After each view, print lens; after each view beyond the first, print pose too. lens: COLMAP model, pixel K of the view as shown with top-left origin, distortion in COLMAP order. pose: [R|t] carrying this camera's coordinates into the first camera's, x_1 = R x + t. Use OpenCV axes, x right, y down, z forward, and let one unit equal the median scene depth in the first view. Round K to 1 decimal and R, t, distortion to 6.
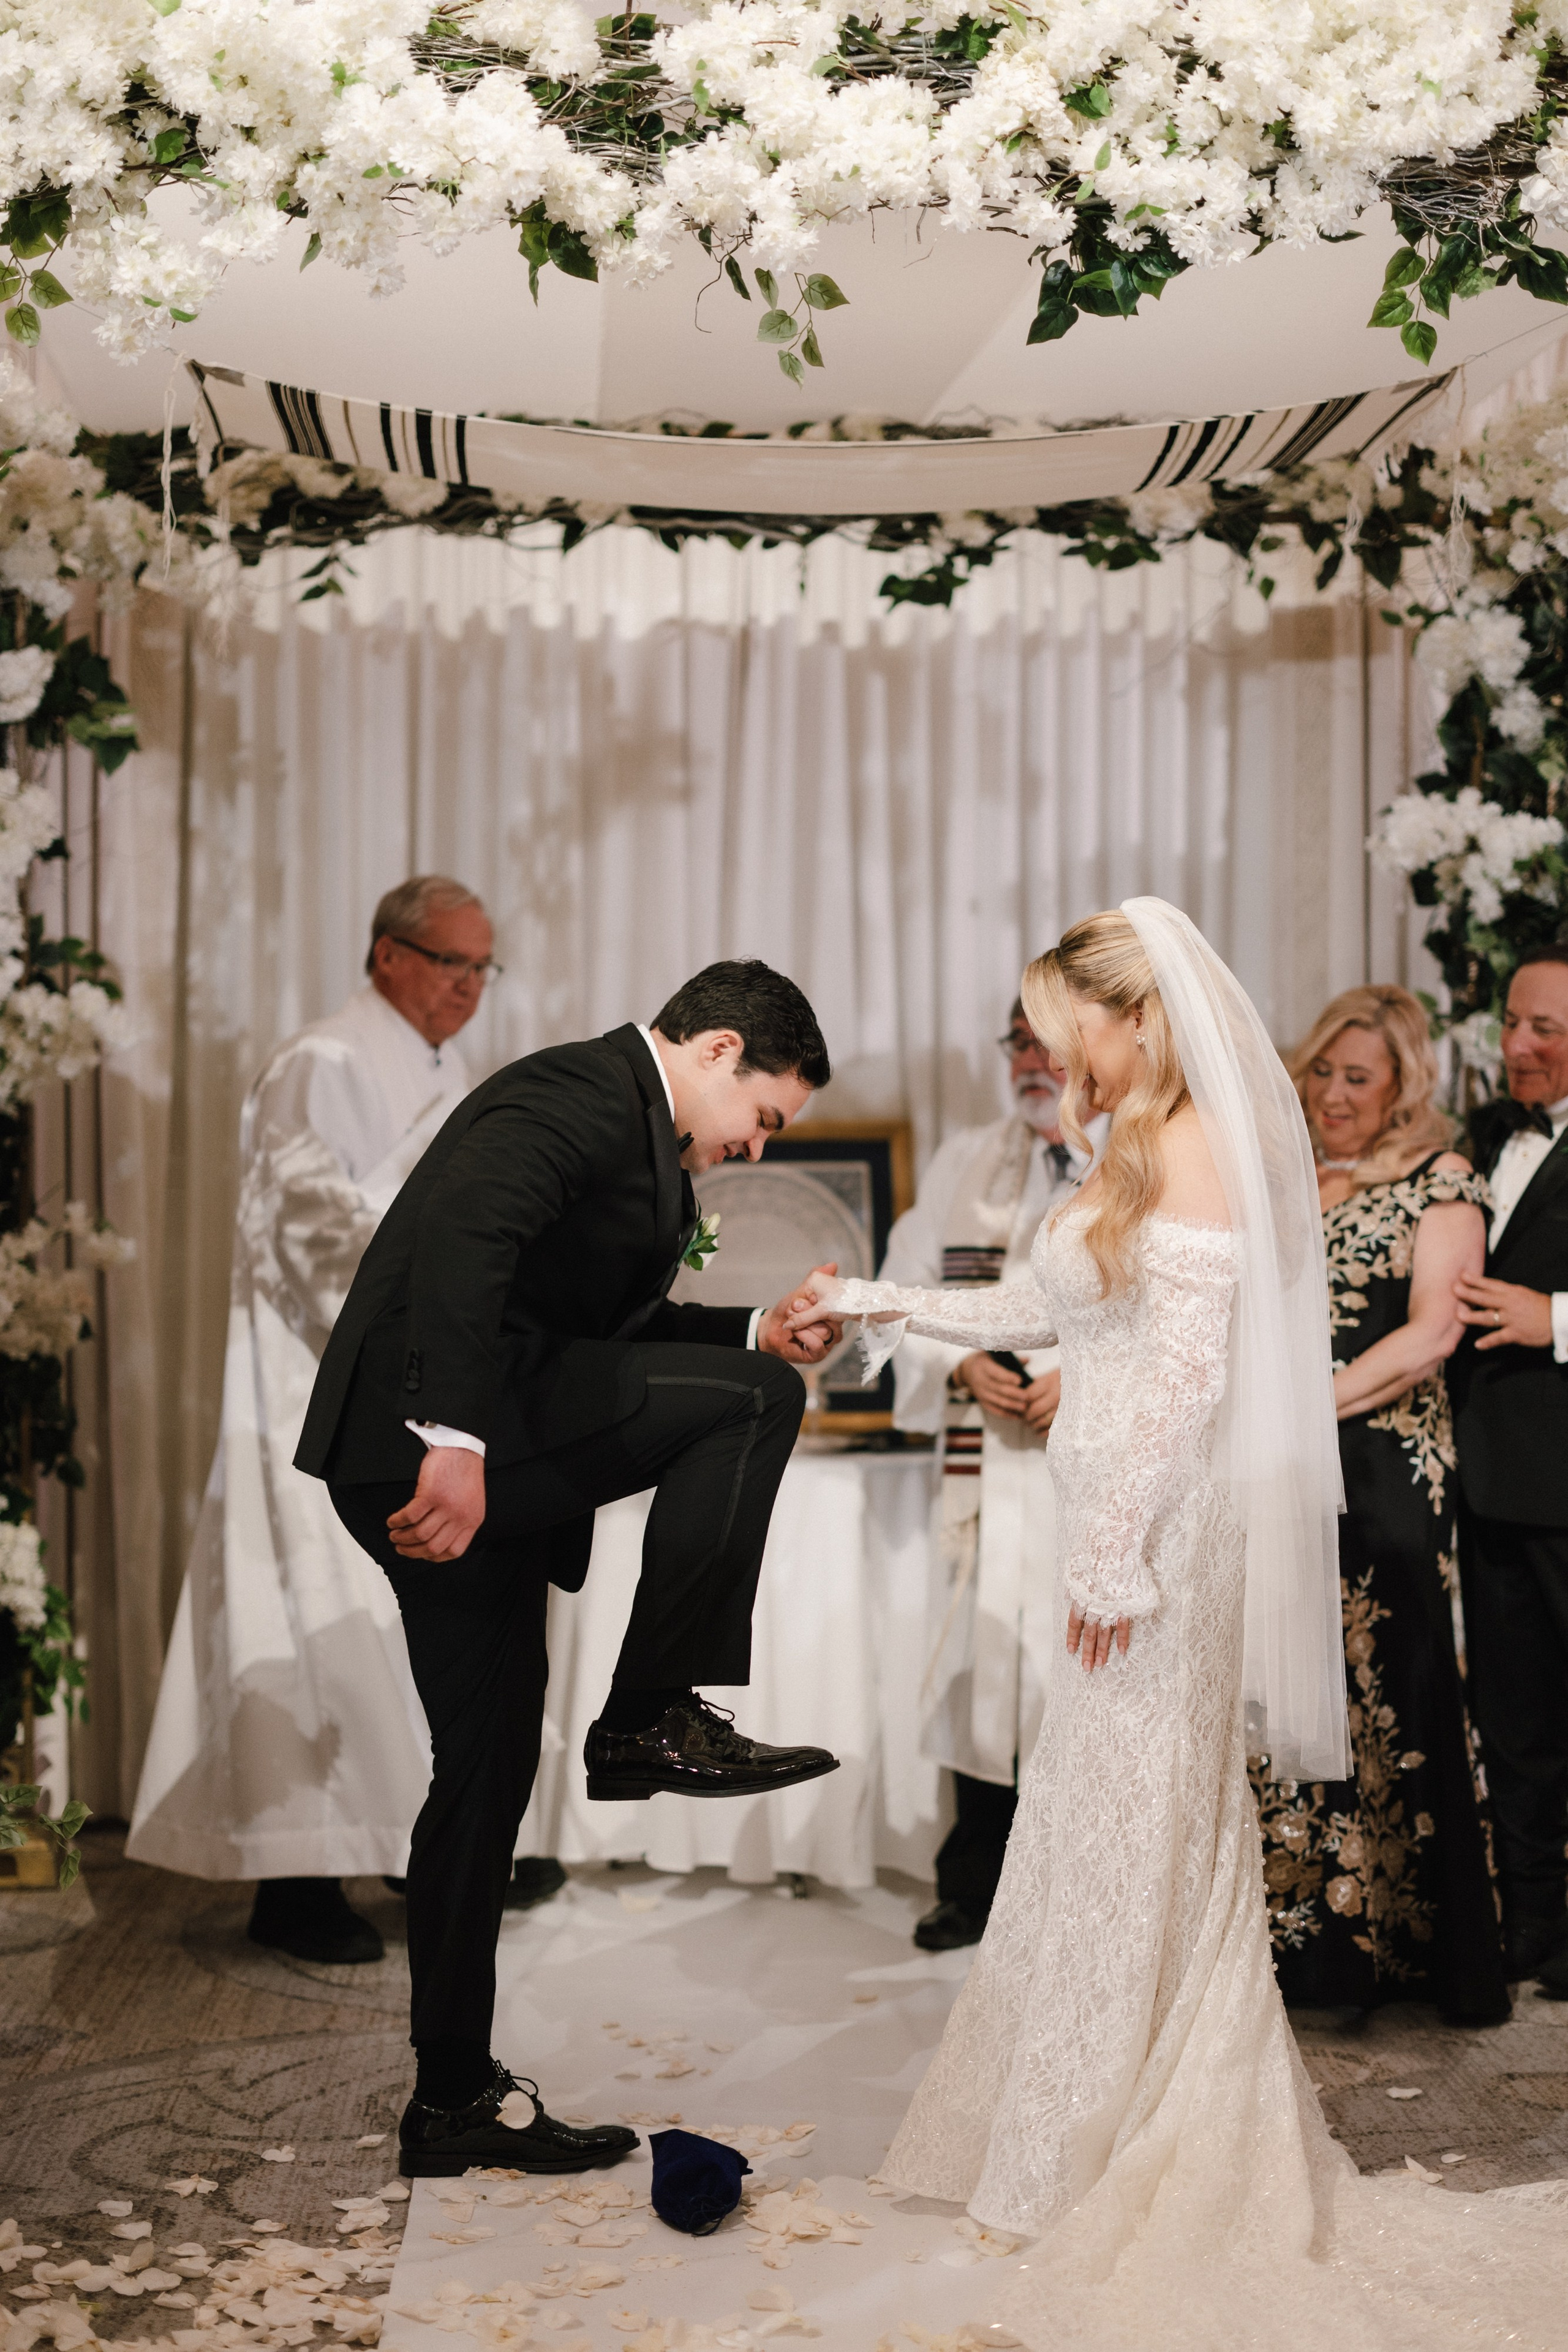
lens RADIAL K [[3478.4, 0, 761.8], [0, 3478.4, 1245.4], [0, 0, 1]] dist [0.043830, -0.033869]
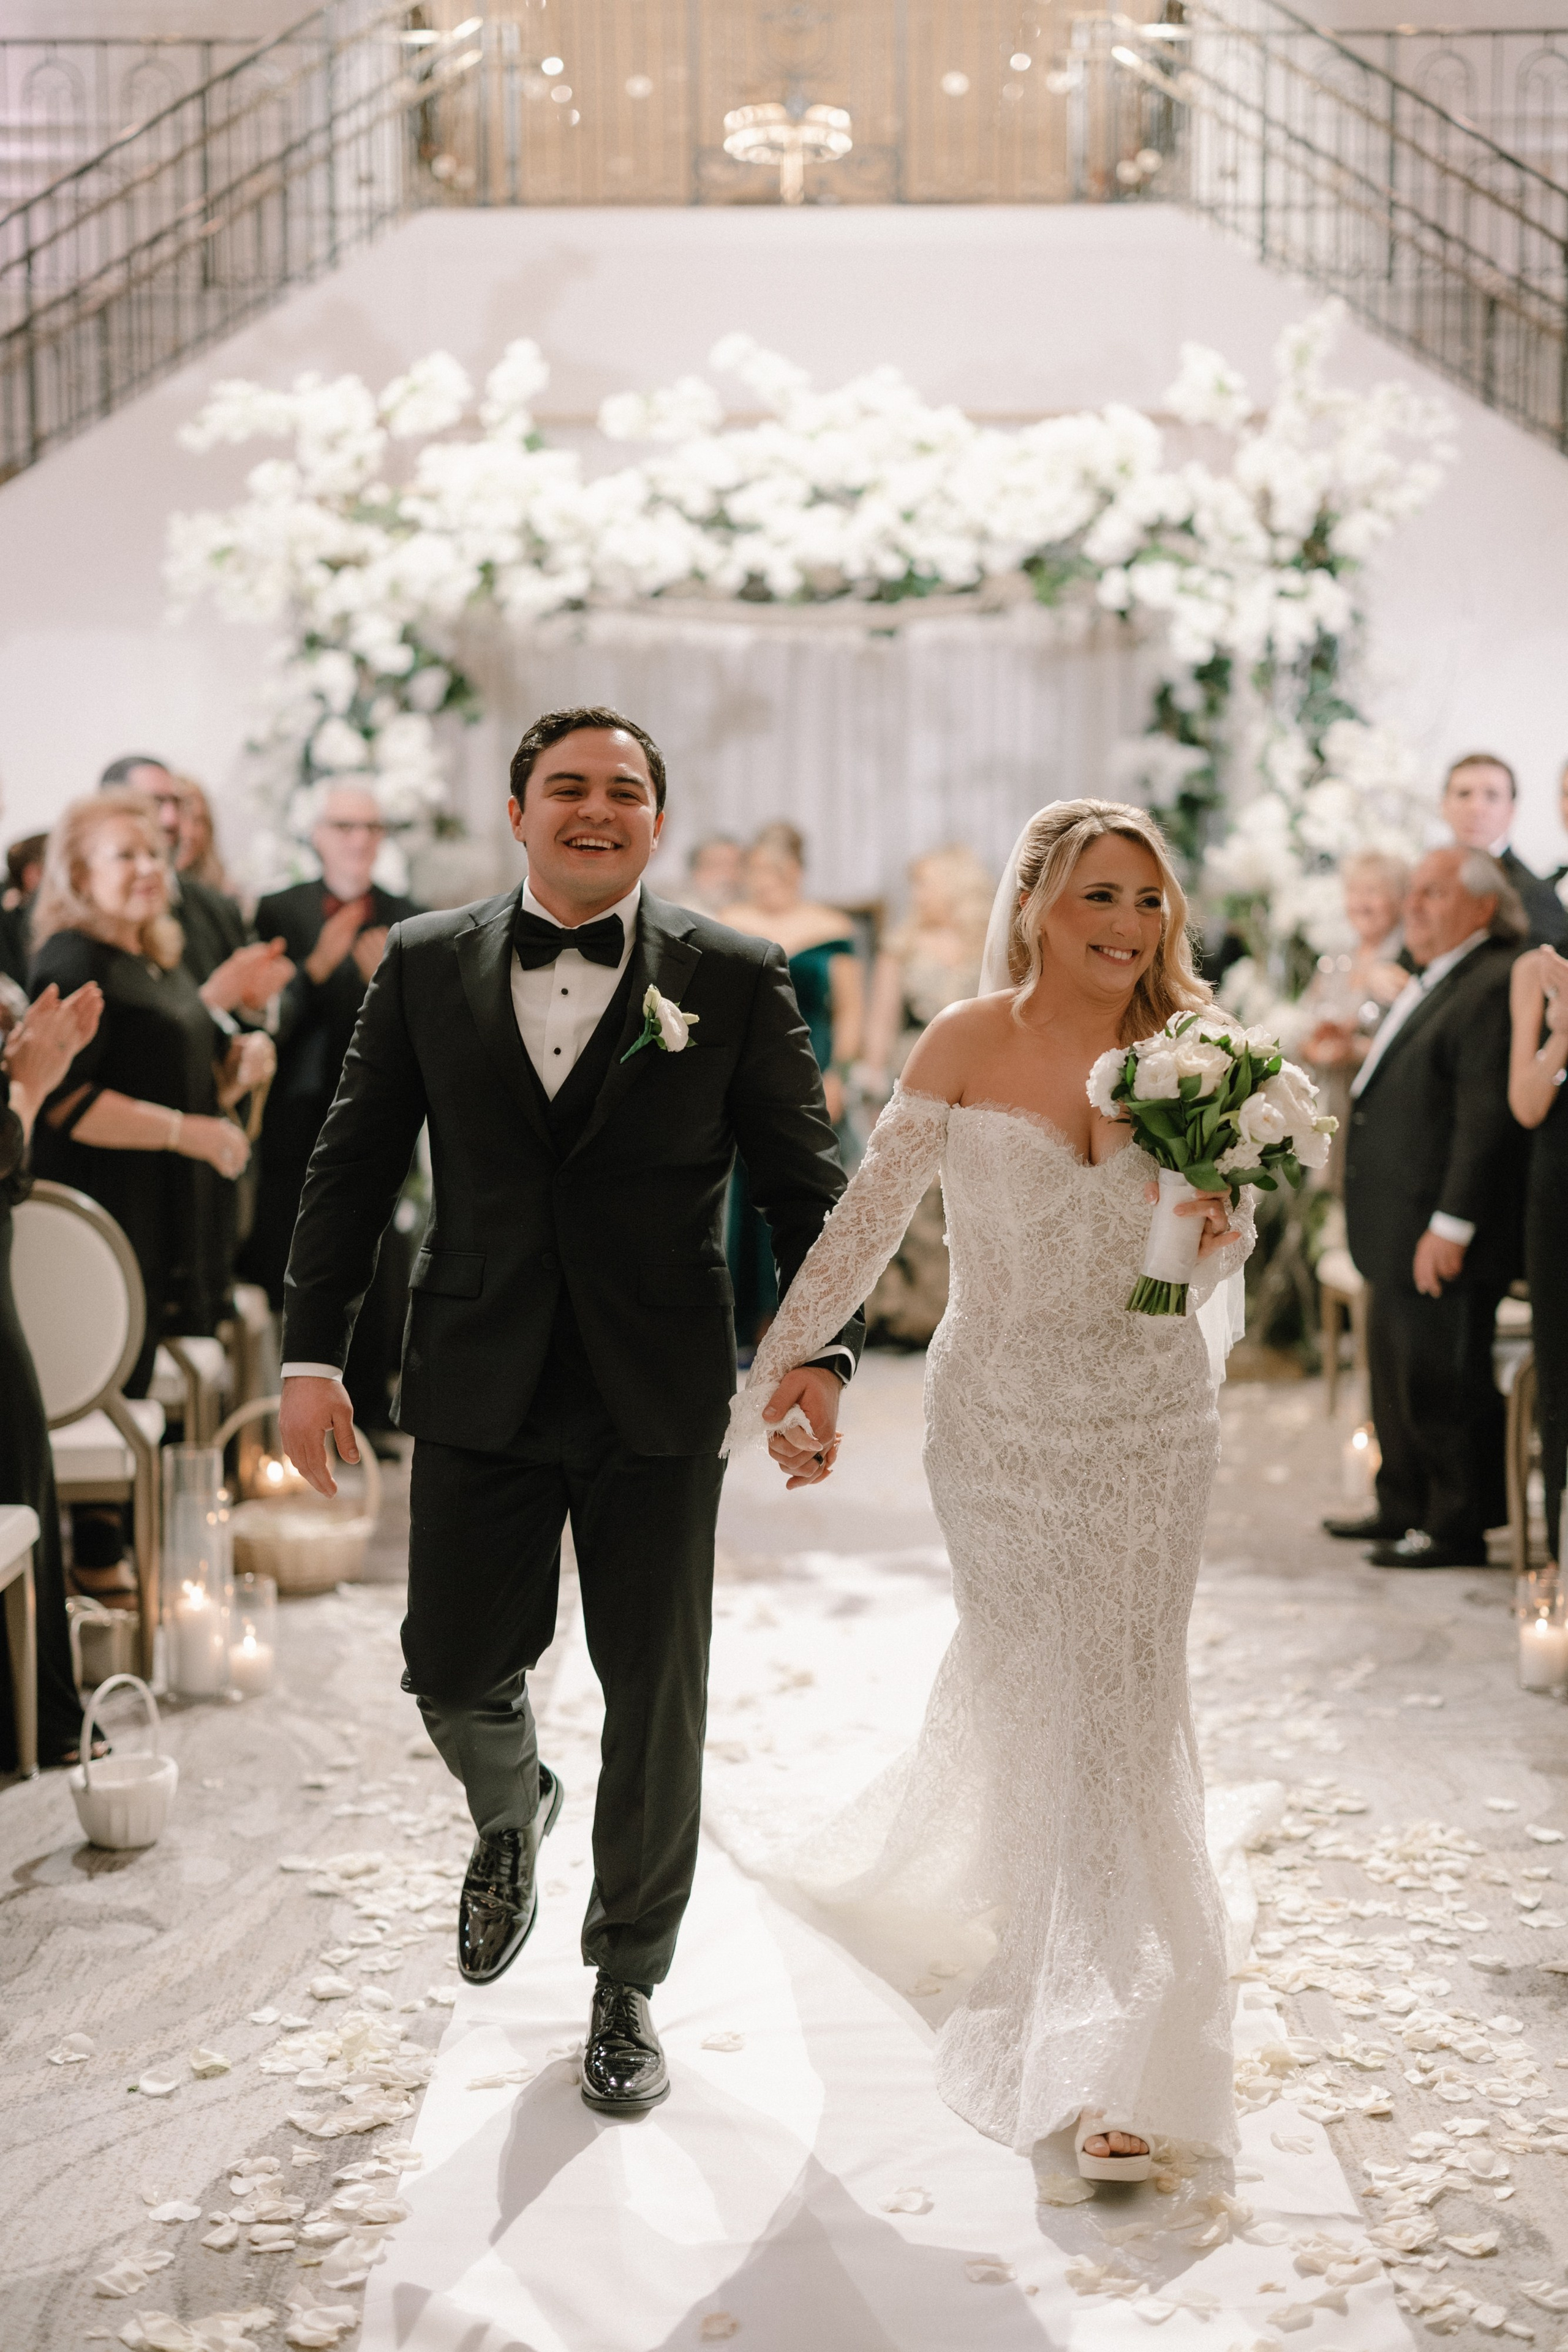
lens RADIAL K [[3247.3, 0, 810.7], [0, 3247.3, 1148.7], [0, 0, 1]] dist [0.018147, 0.028075]
pose [[0.999507, -0.006119, -0.030782, 0.066089], [0.008243, 0.997559, 0.069344, -0.029367], [0.030283, -0.069564, 0.997118, -0.943390]]
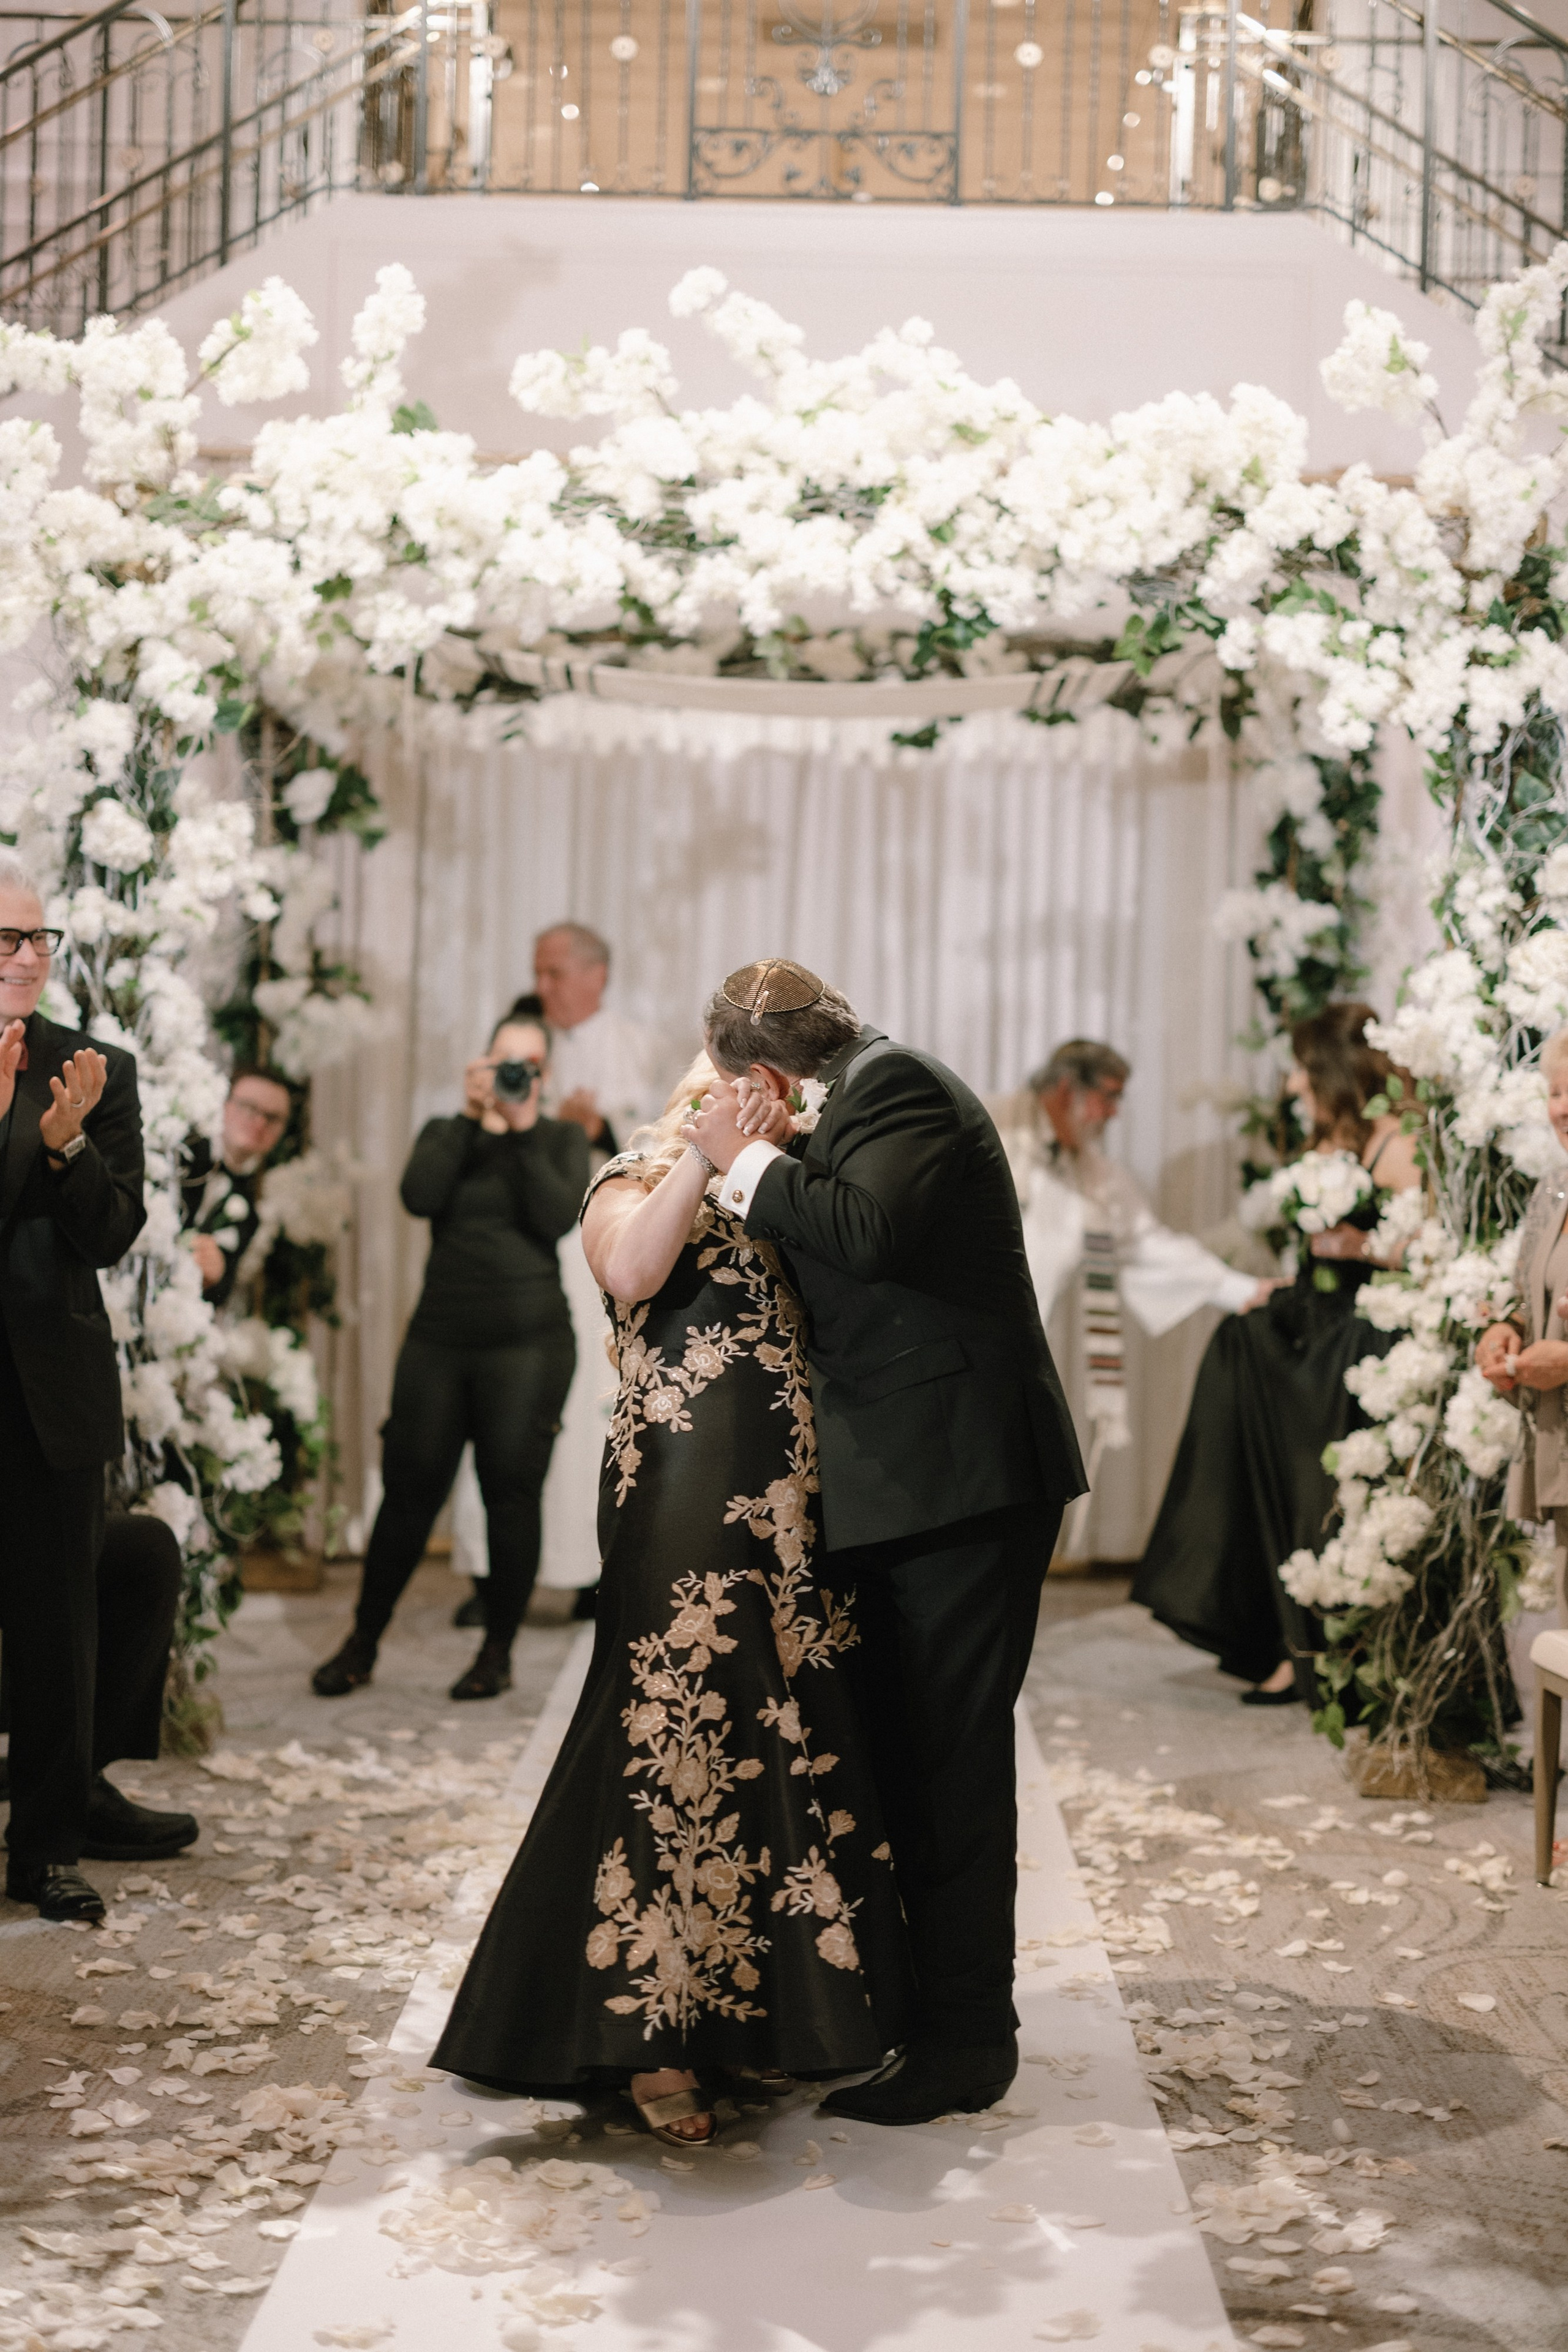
lens RADIAL K [[3255.3, 0, 781.4], [0, 3255.3, 1155.7], [0, 0, 1]] dist [0.018277, 0.043449]
pose [[0.998151, 0.023815, -0.055930, 0.079424], [-0.023661, 0.999714, 0.003400, -0.016976], [0.055995, -0.002071, 0.998429, -0.434362]]
